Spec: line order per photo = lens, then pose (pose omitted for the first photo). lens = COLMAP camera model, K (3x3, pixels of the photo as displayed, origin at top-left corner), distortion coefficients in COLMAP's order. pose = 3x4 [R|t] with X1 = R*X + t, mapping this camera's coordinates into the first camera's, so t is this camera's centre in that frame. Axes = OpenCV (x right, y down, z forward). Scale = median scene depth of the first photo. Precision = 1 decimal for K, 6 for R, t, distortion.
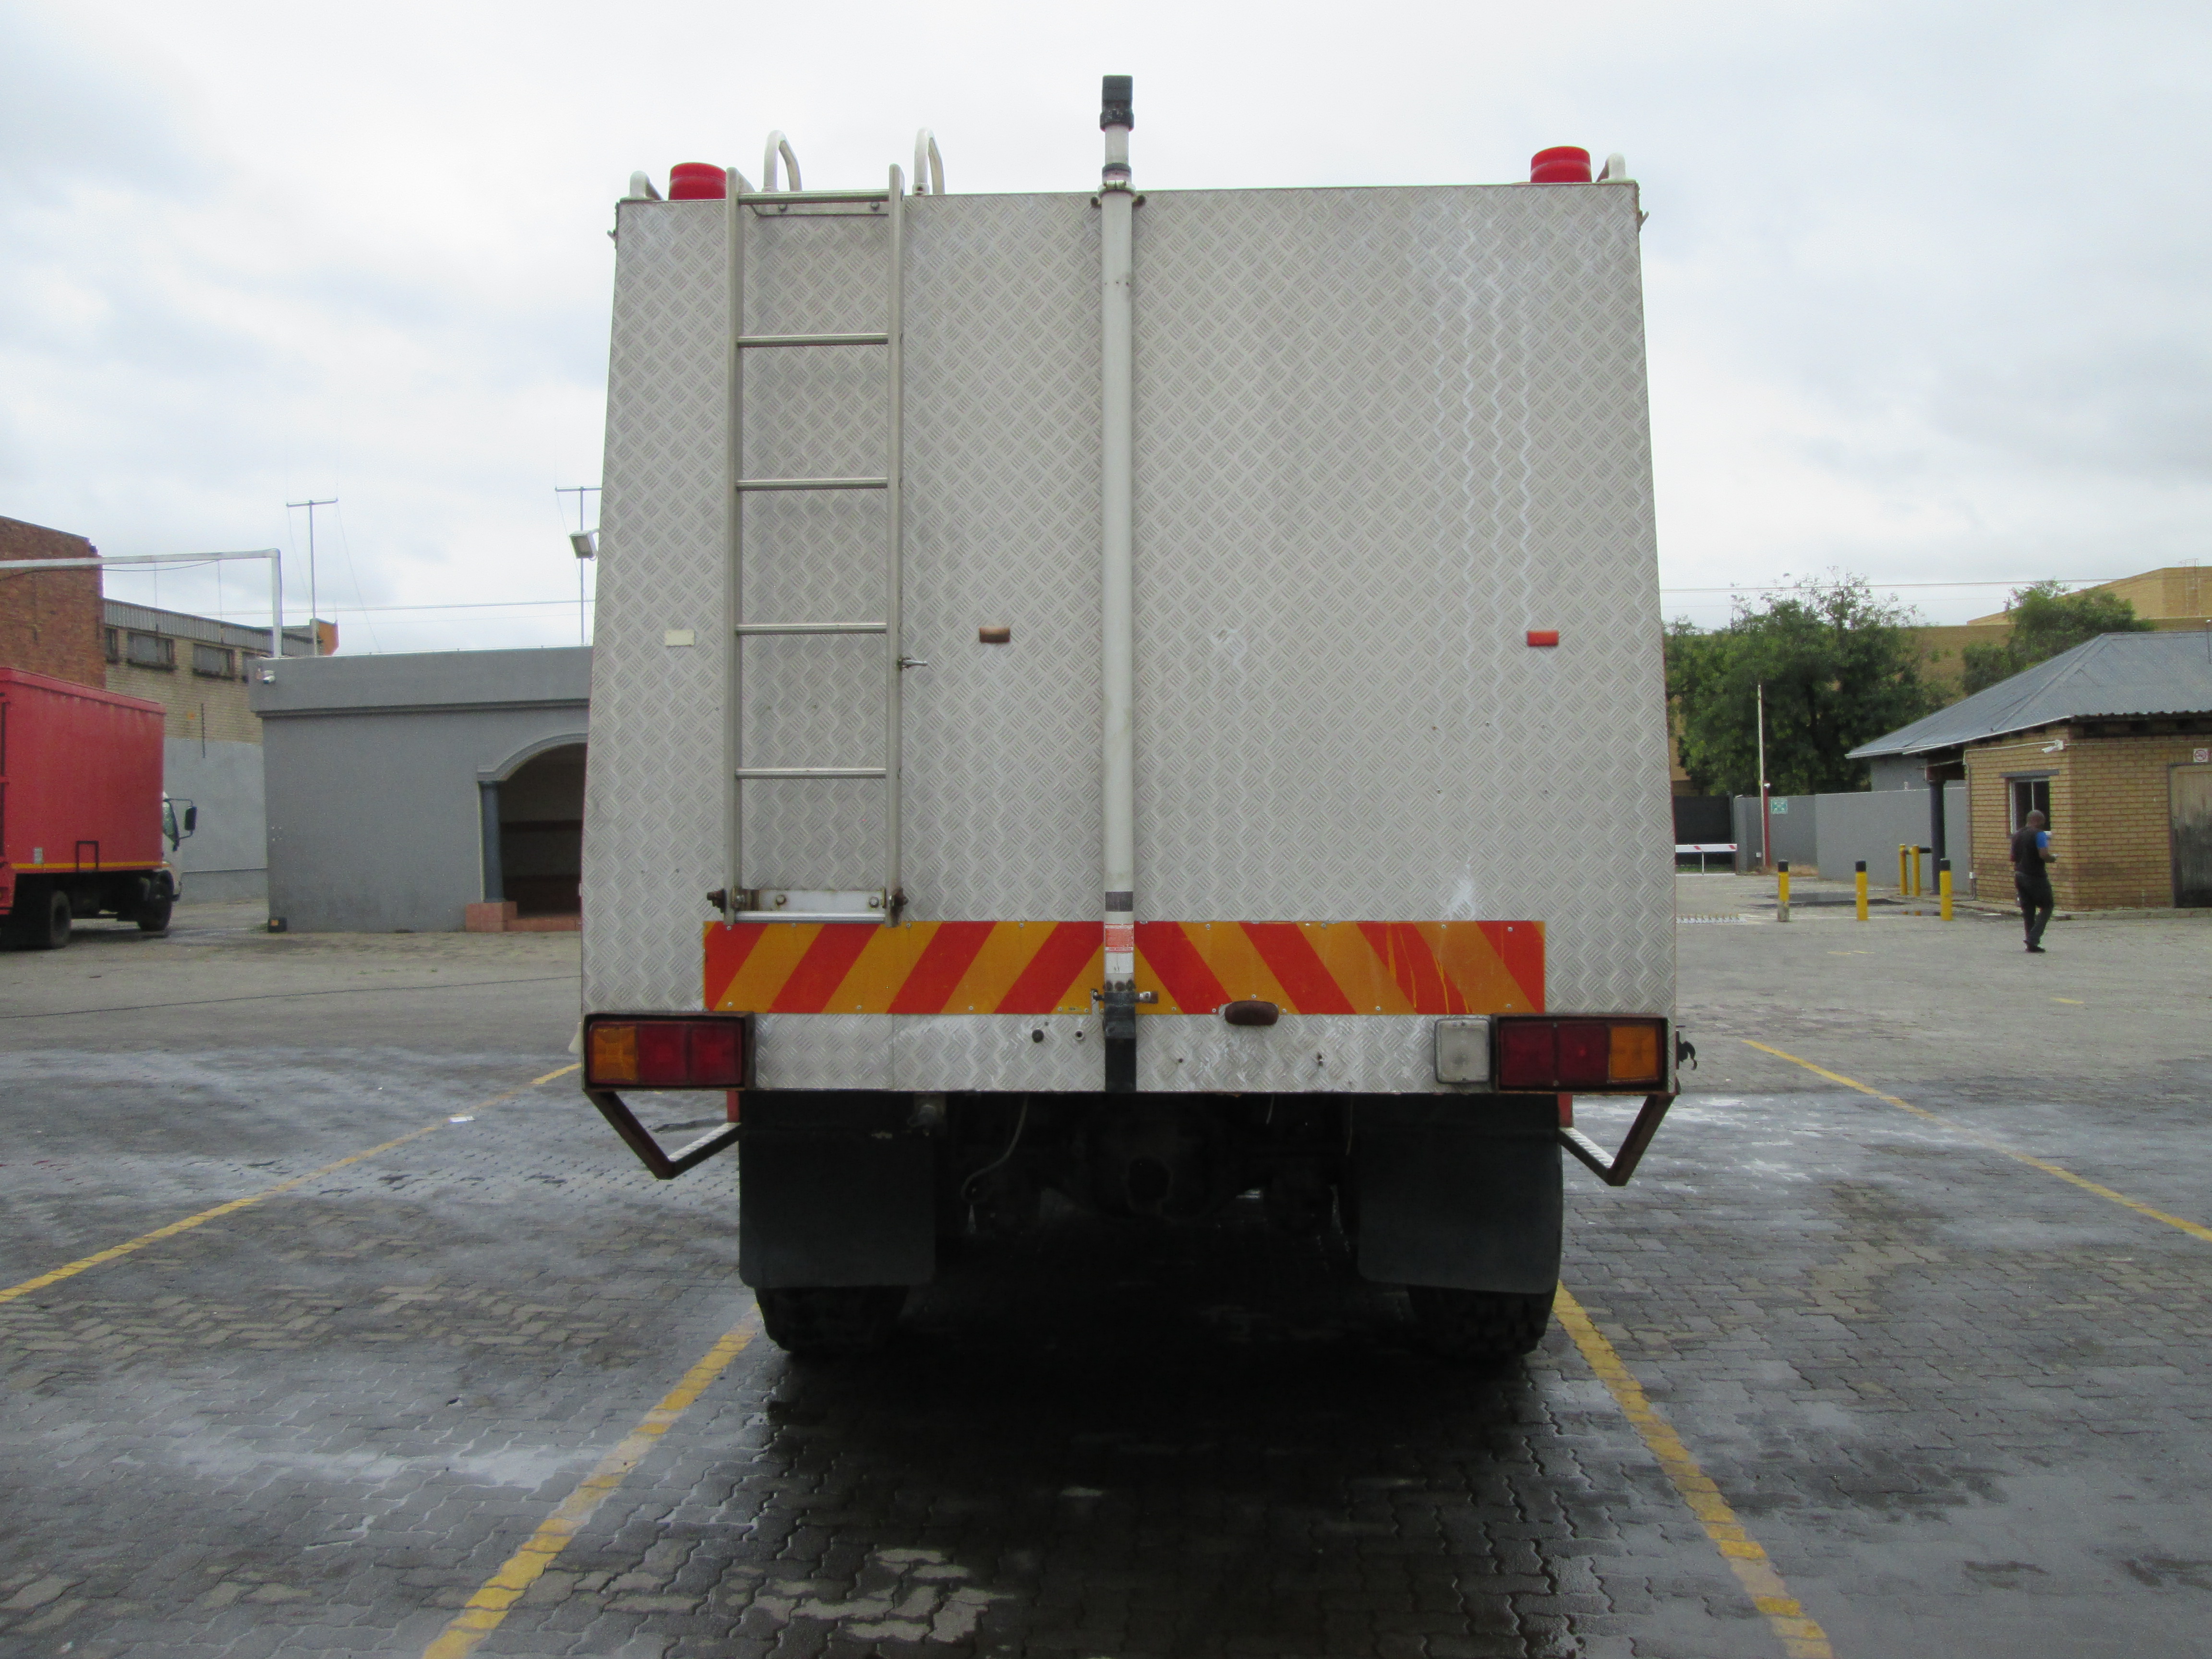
lens RADIAL K [[1812.0, 0, 1142.0], [0, 1812.0, 827.2], [0, 0, 1]] dist [-0.045736, 0.016964]
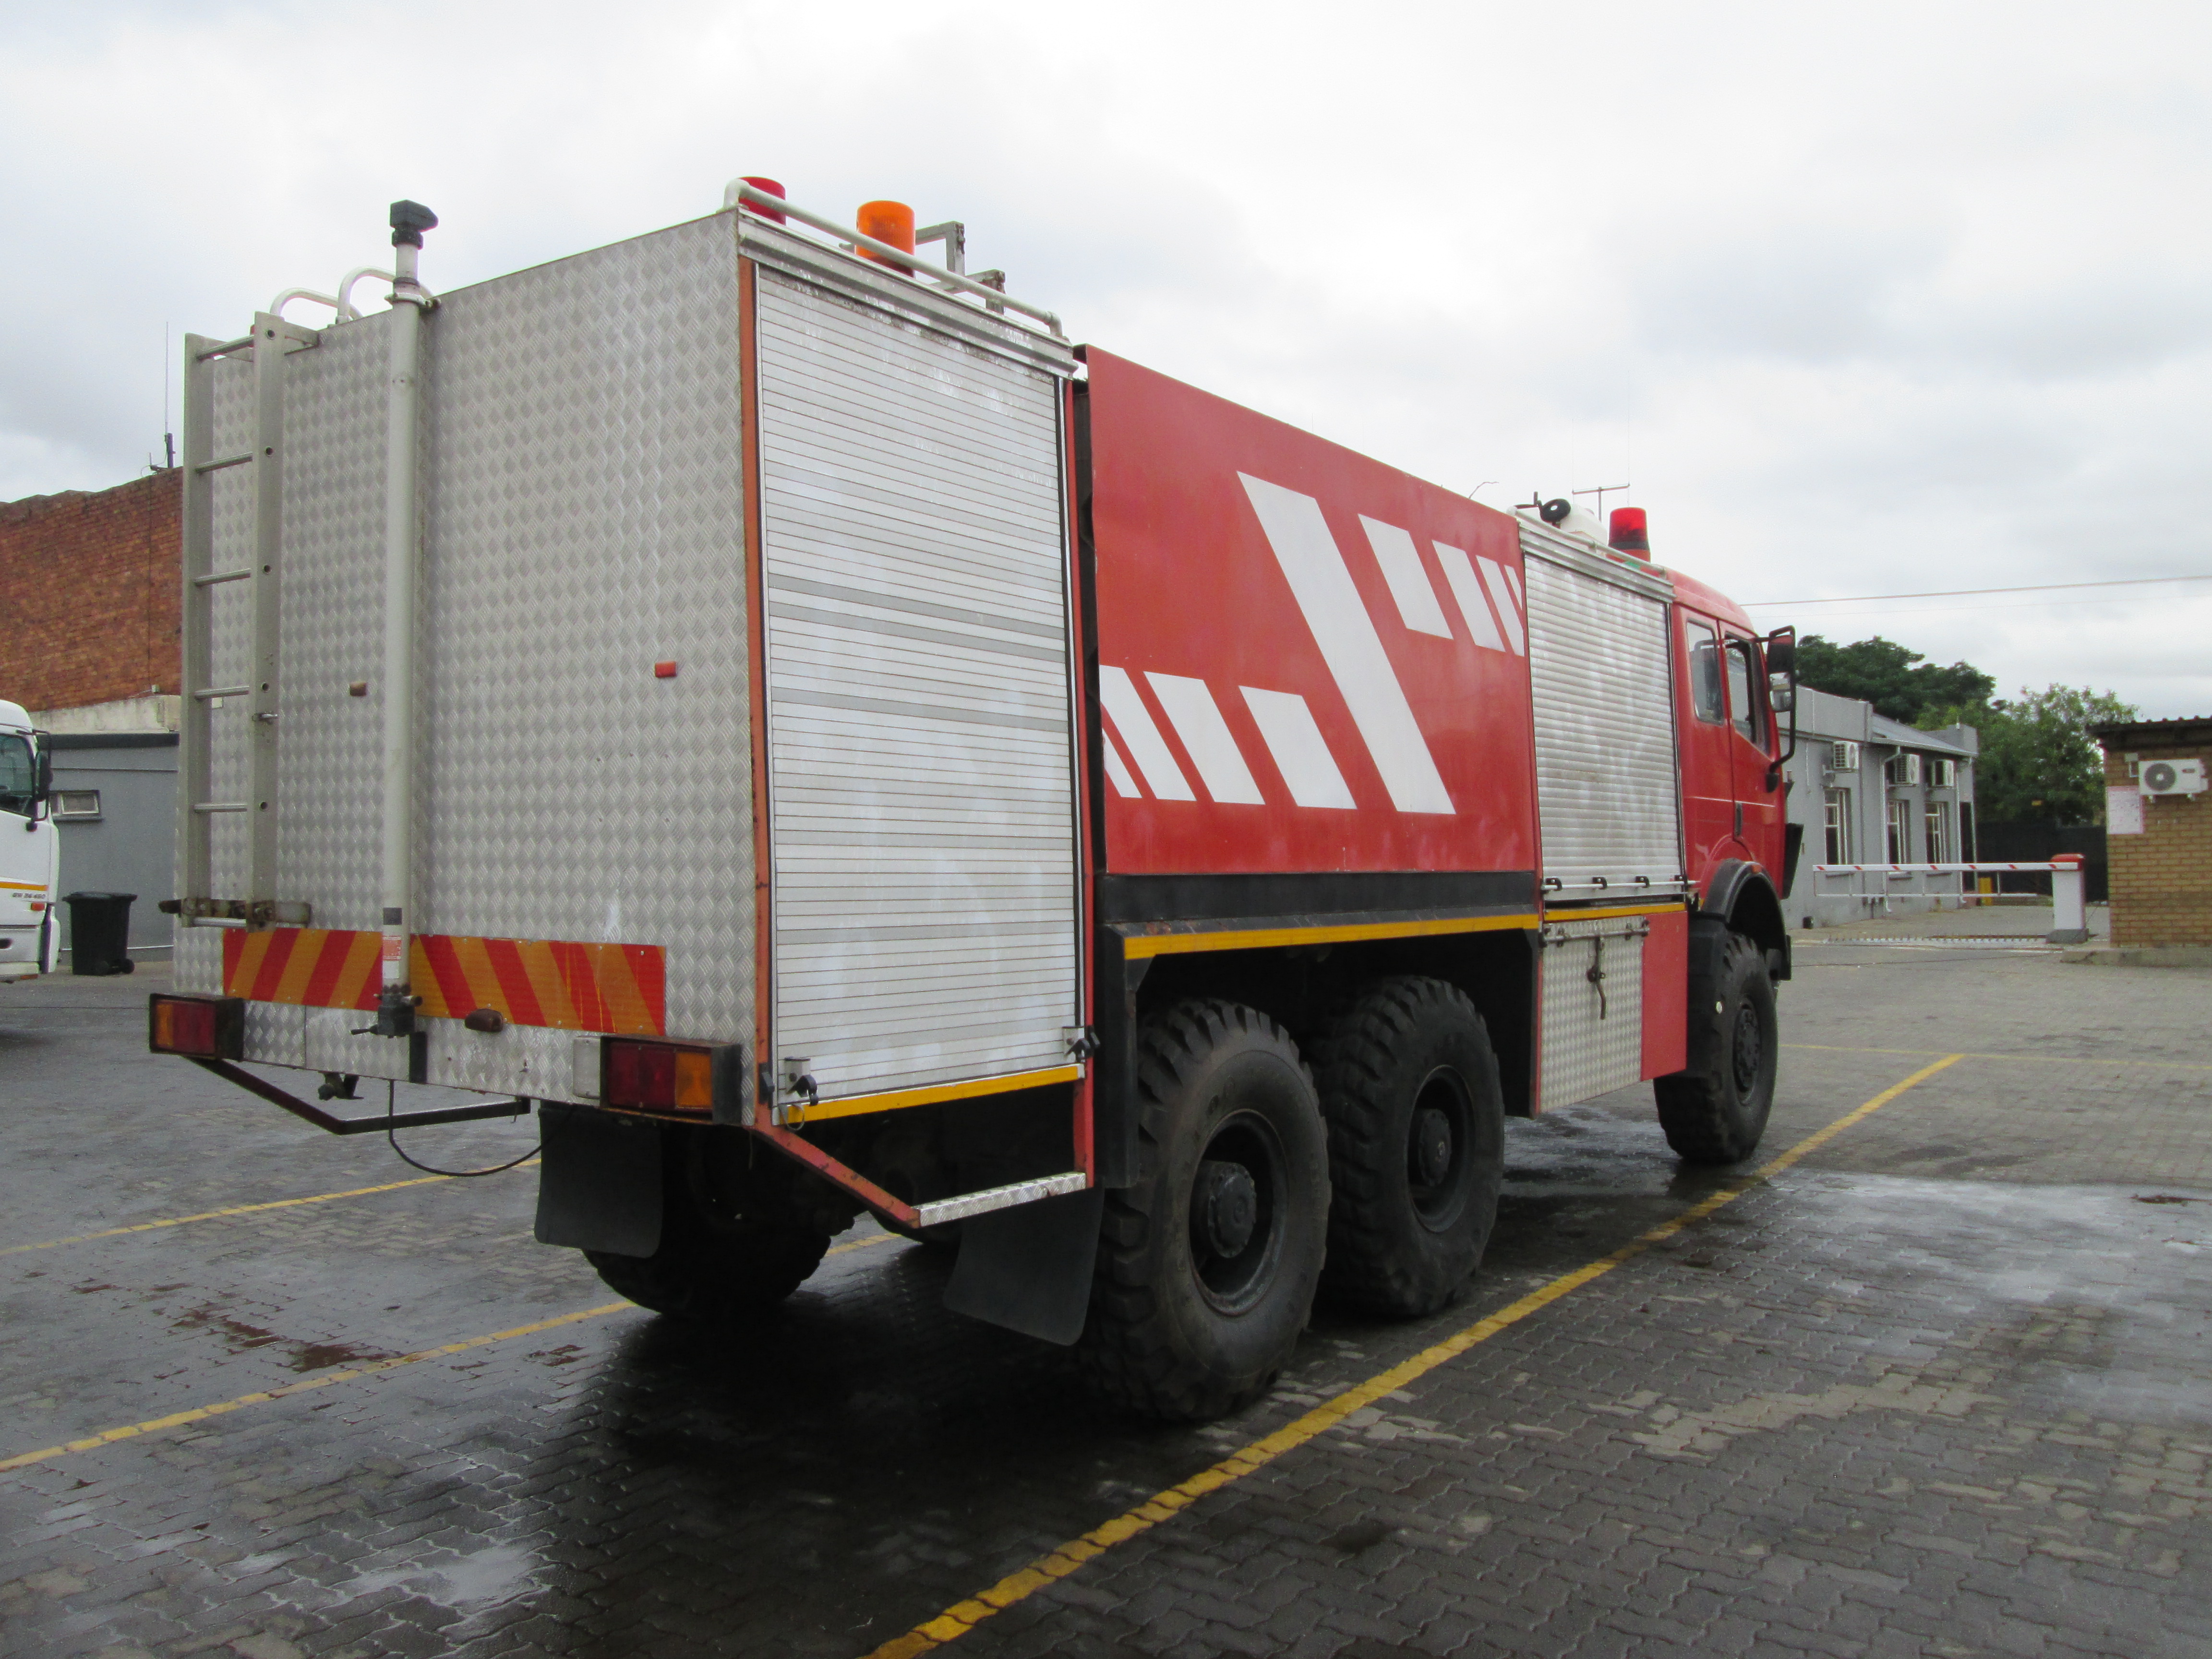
lens RADIAL K [[1812.0, 0, 1142.0], [0, 1812.0, 827.2], [0, 0, 1]] dist [-0.045736, 0.016964]
pose [[0.850242, -0.003018, -0.526383, 0.858325], [-0.006584, 0.999844, -0.016368, -0.000025], [0.526351, 0.017382, 0.850090, 0.240161]]
